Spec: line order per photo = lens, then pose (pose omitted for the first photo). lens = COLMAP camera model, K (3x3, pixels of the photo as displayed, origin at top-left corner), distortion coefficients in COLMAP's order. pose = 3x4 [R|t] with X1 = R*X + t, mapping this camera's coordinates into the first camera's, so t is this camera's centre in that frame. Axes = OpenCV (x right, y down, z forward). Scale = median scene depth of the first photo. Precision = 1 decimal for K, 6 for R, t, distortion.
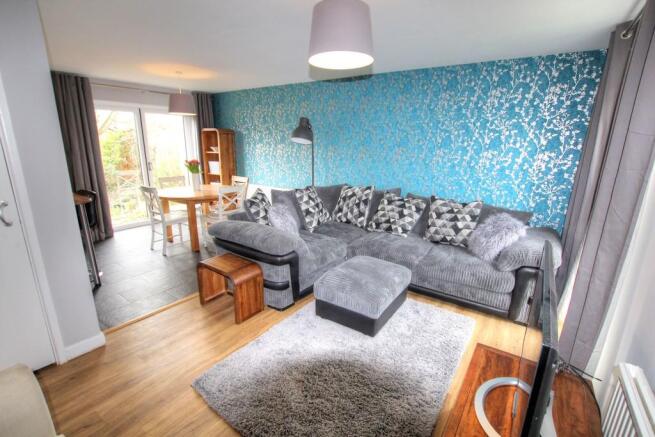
lens RADIAL K [[303.2, 0, 329.0], [0, 303.2, 220.7], [0, 0, 1]] dist [-0.030340, 0.000705]
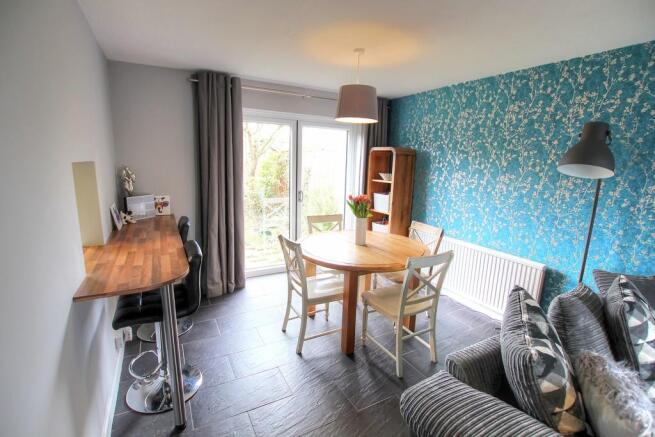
lens RADIAL K [[303.2, 0, 329.0], [0, 303.2, 220.7], [0, 0, 1]] dist [-0.030340, 0.000705]
pose [[0.897982, 0.096094, -0.429412, -0.207025], [-0.126478, 0.991050, -0.042711, -0.101196], [0.421465, 0.092665, 0.902098, 0.362559]]
